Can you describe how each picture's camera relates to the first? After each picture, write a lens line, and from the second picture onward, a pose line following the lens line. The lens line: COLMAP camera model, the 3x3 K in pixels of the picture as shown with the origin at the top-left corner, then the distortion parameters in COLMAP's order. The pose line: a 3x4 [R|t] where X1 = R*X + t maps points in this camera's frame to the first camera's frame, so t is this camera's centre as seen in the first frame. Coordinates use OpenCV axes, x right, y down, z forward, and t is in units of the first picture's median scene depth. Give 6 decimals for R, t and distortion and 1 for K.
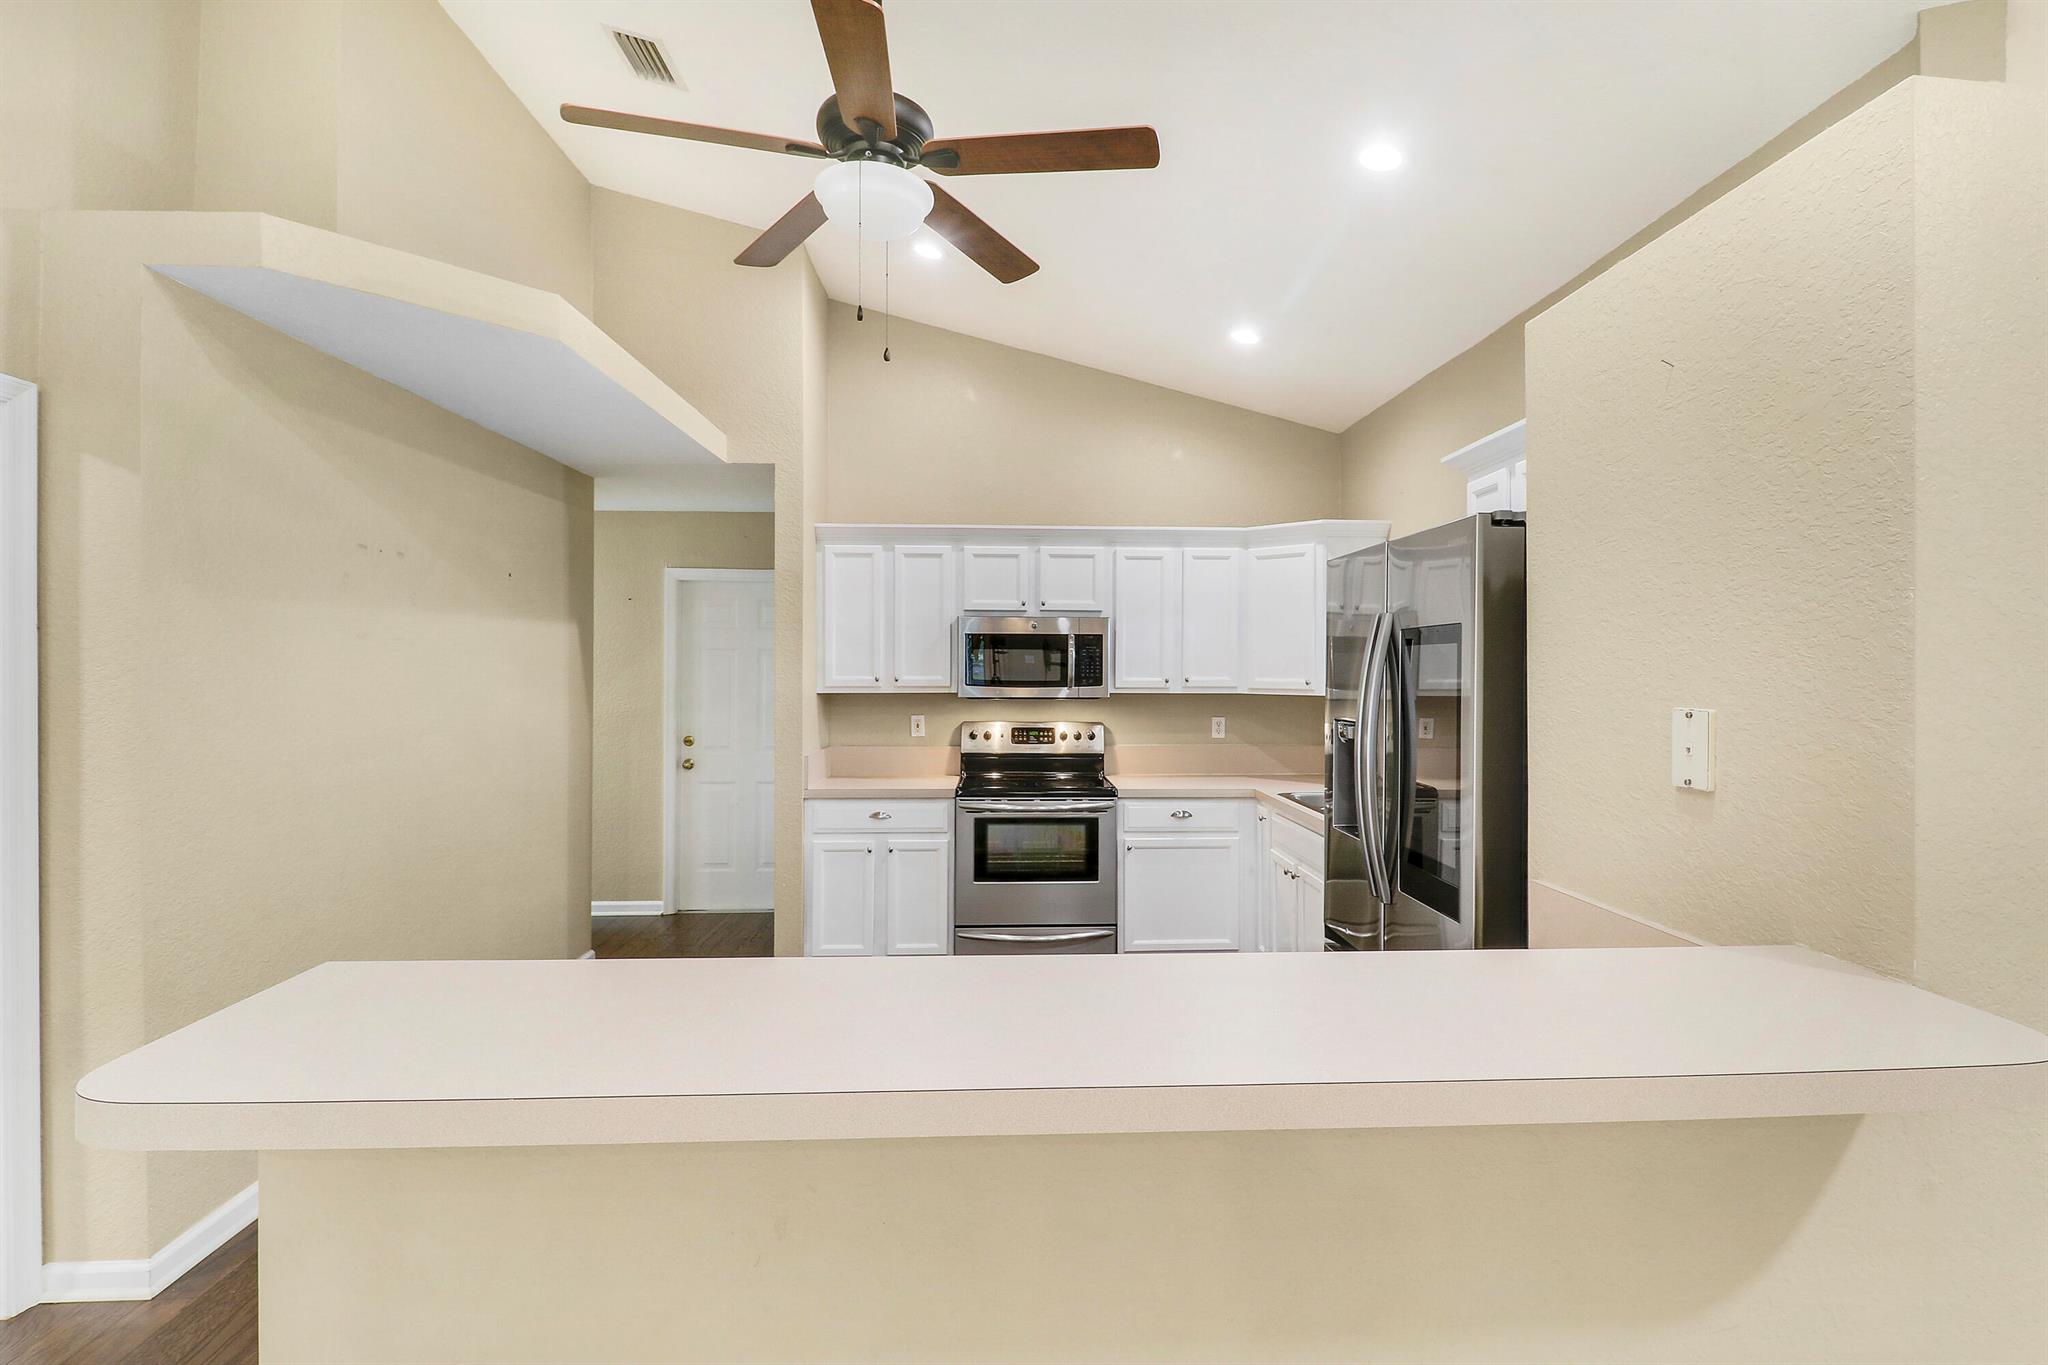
lens RADIAL K [[981.0, 0, 1034.5], [0, 981.0, 672.1], [0, 0, 1]] dist [0.001572, -0.000179]
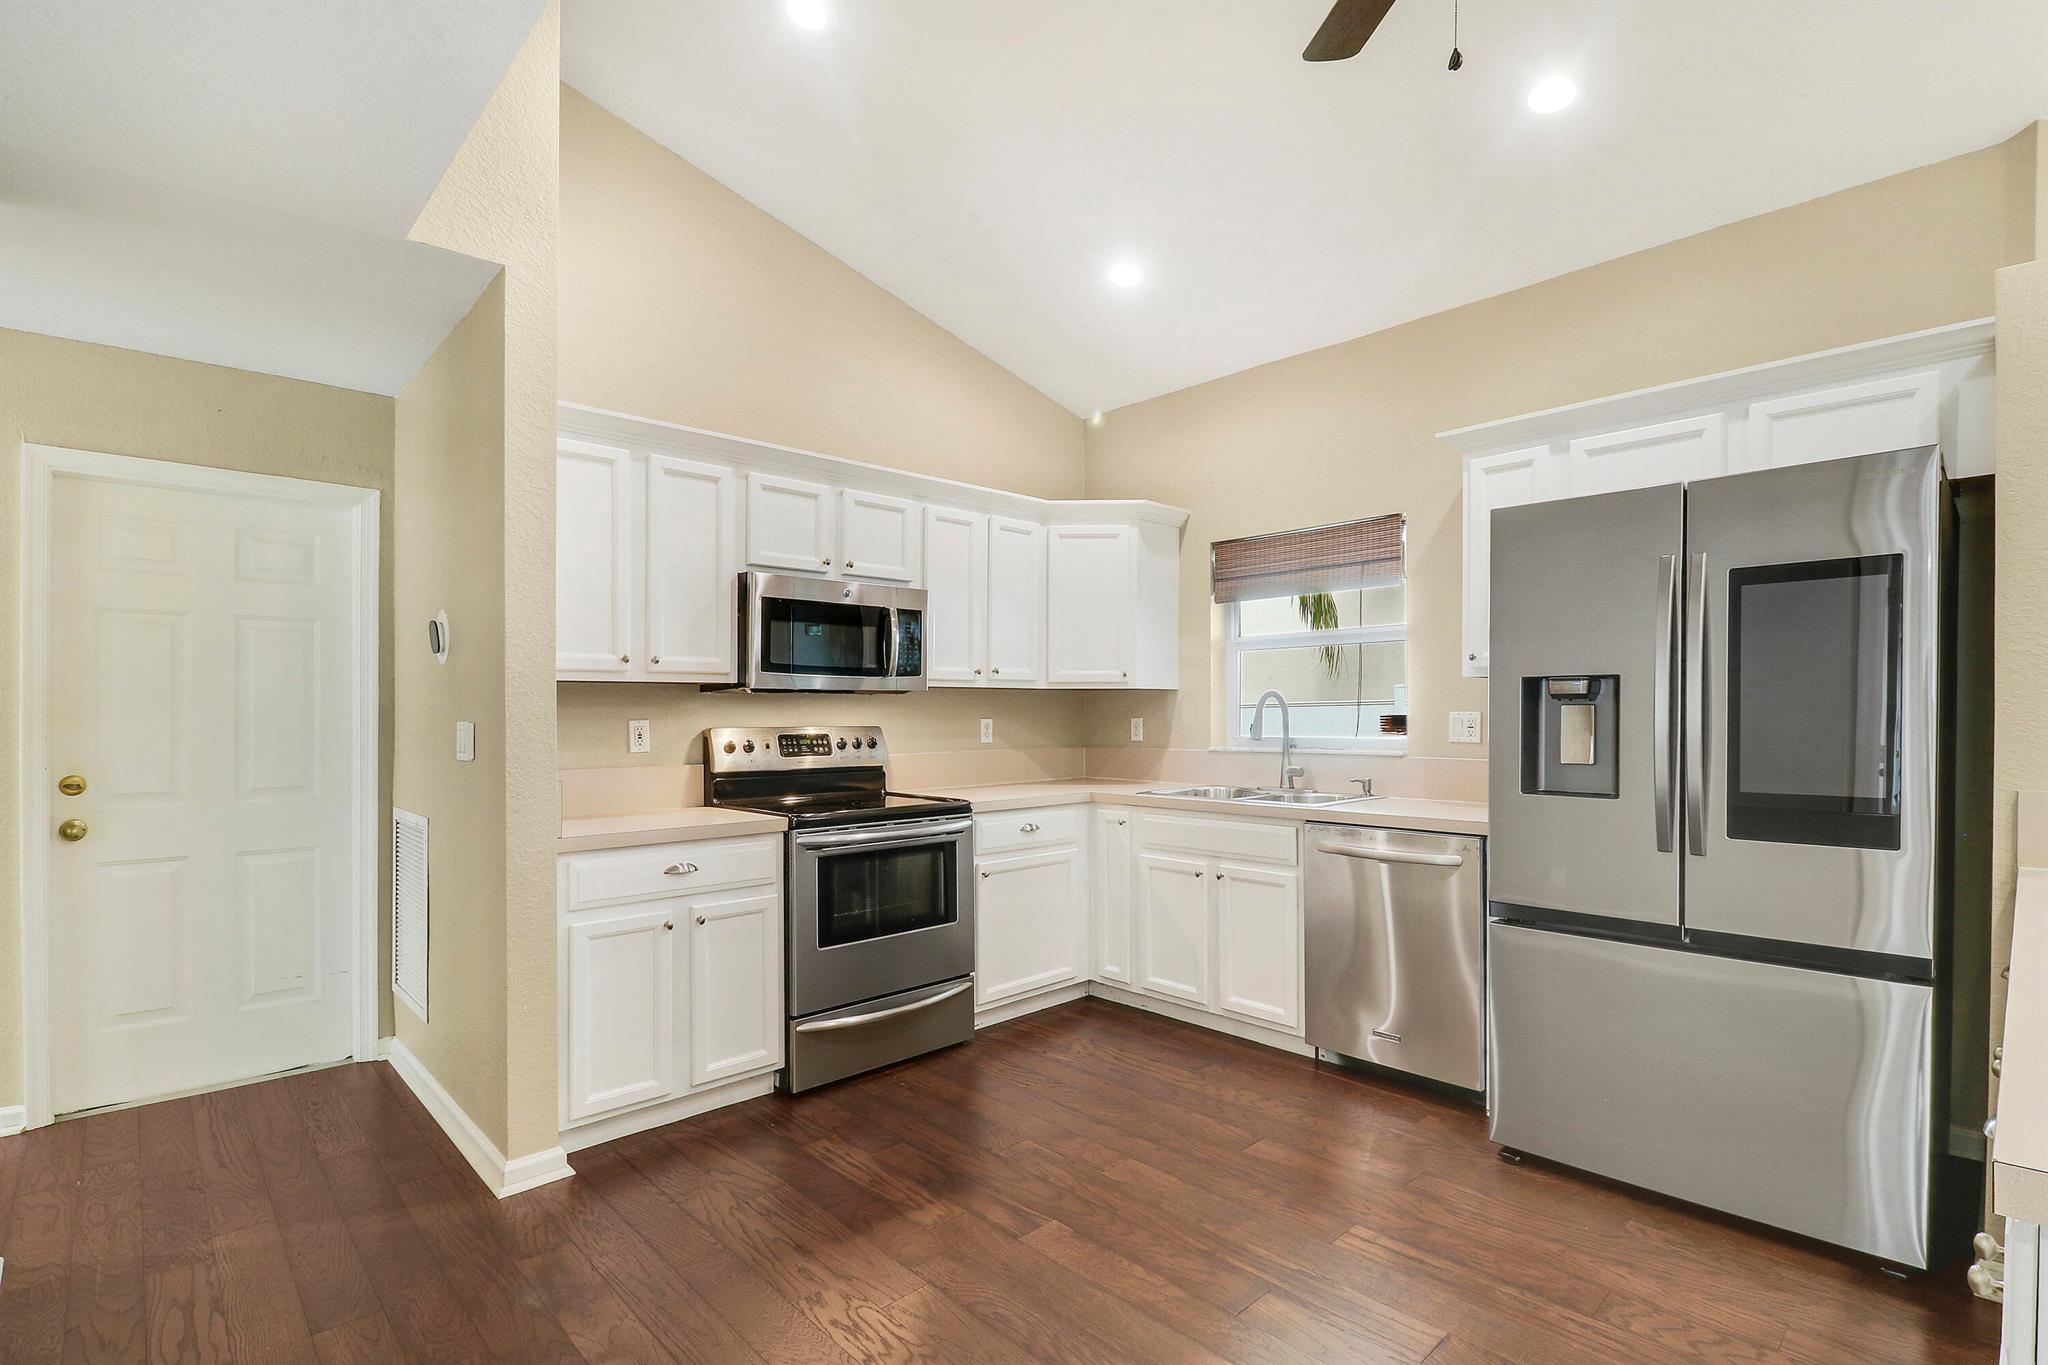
lens RADIAL K [[964.9, 0, 1023.4], [0, 964.9, 703.8], [0, 0, 1]] dist [0.001345, -0.014990]
pose [[0.756325, -0.000517, 0.654196, -0.372557], [0.008758, 0.999918, -0.009334, 0.044176], [-0.654137, 0.012789, 0.756268, 0.357642]]
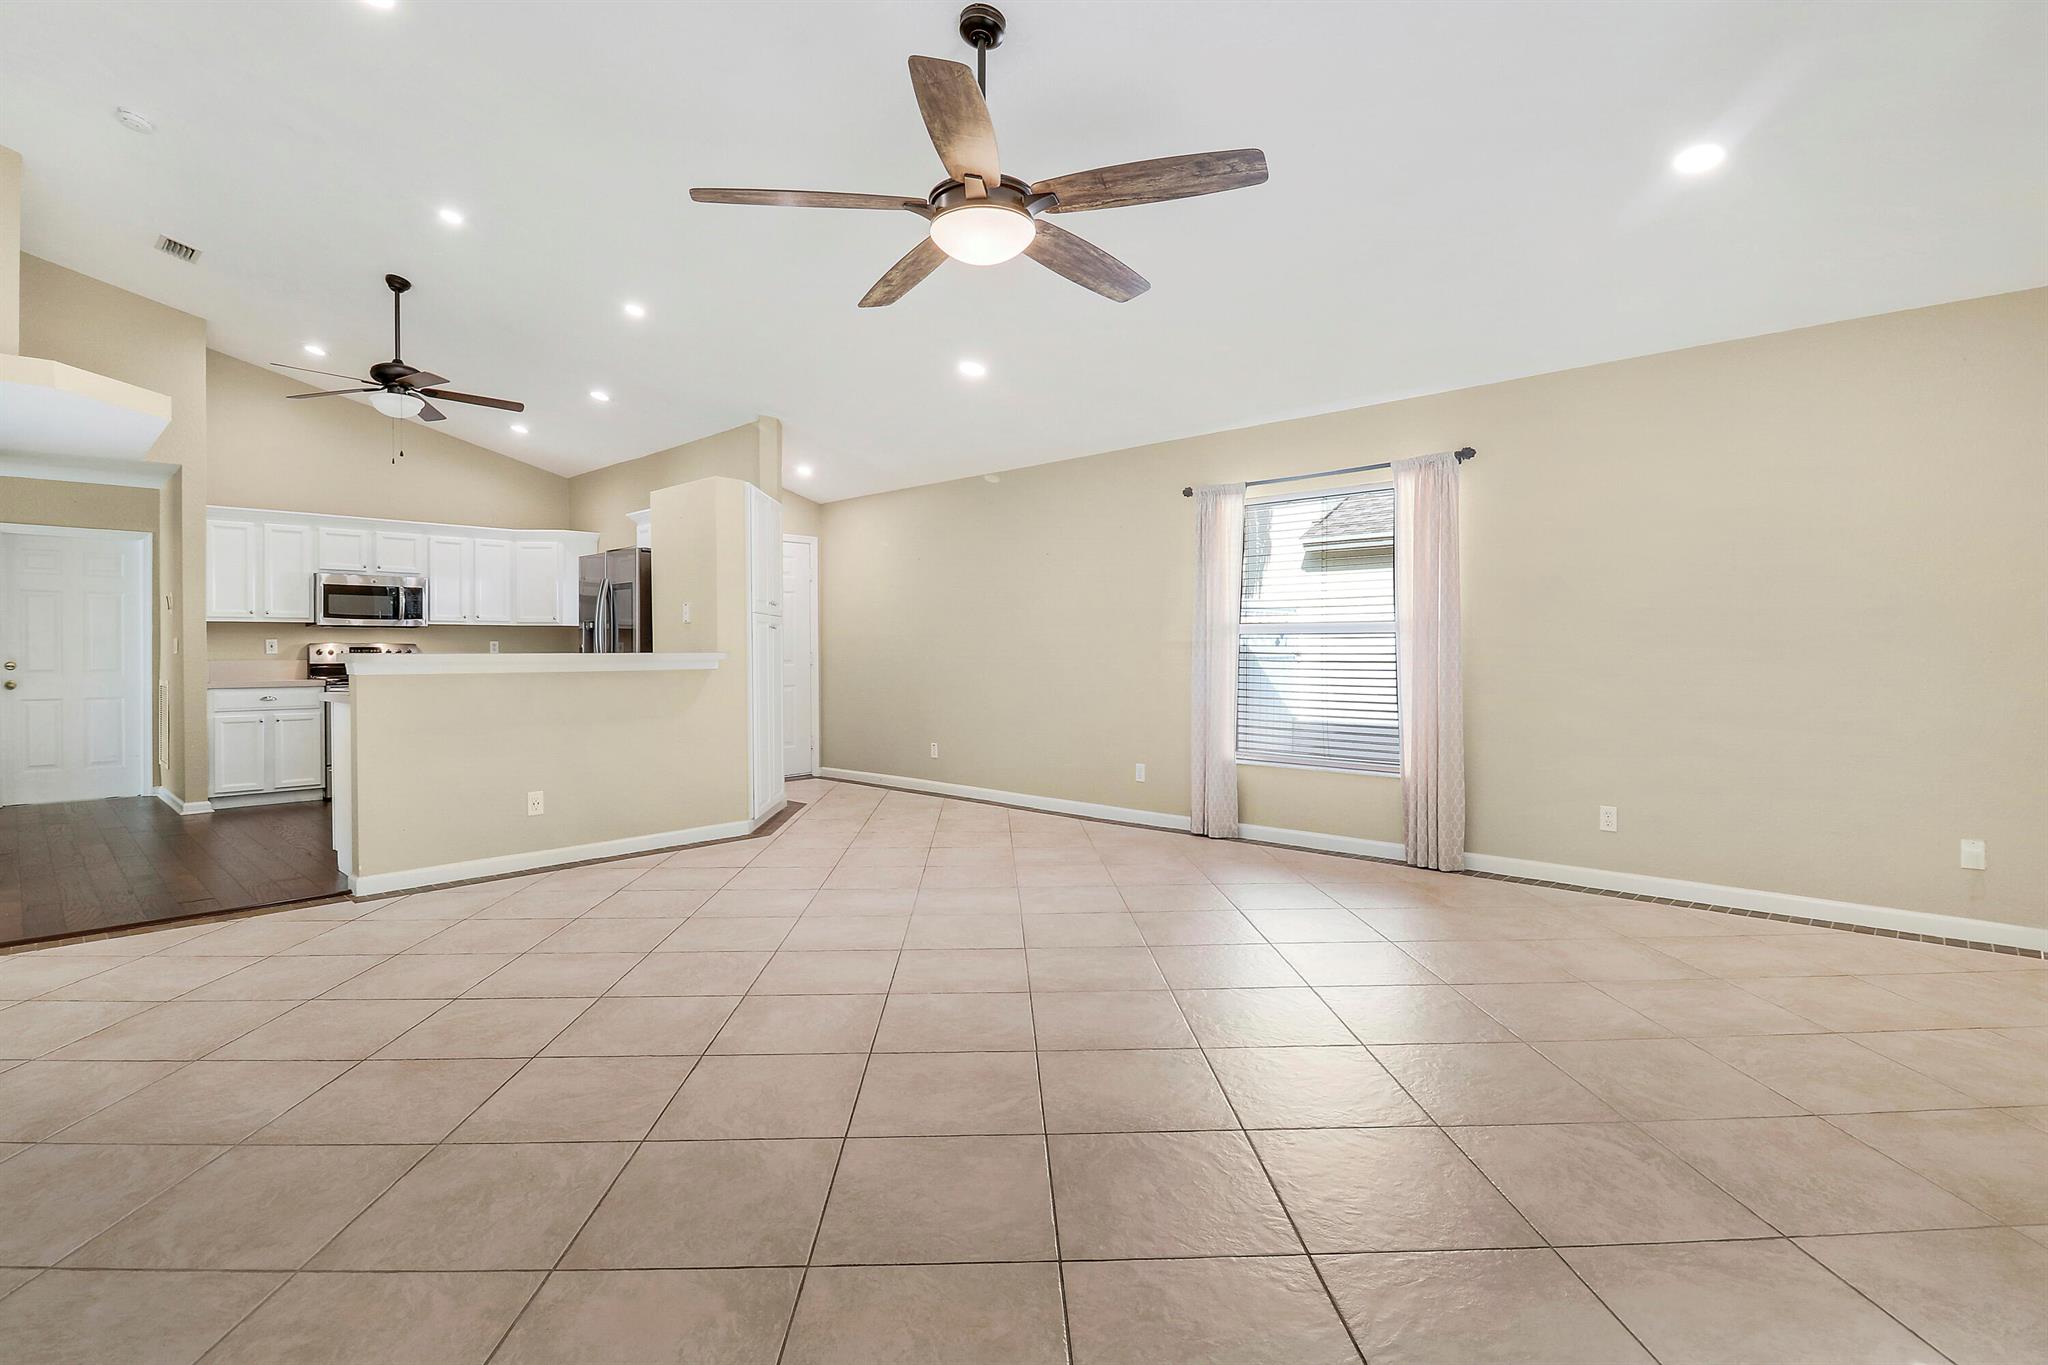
lens RADIAL K [[969.8, 0, 1016.4], [0, 969.8, 659.8], [0, 0, 1]] dist [0.005172, -0.014849]
pose [[0.714367, -0.012770, 0.699655, -0.357503], [0.007399, 0.999915, 0.010696, 0.072271], [-0.699732, -0.002464, 0.714401, -0.862002]]
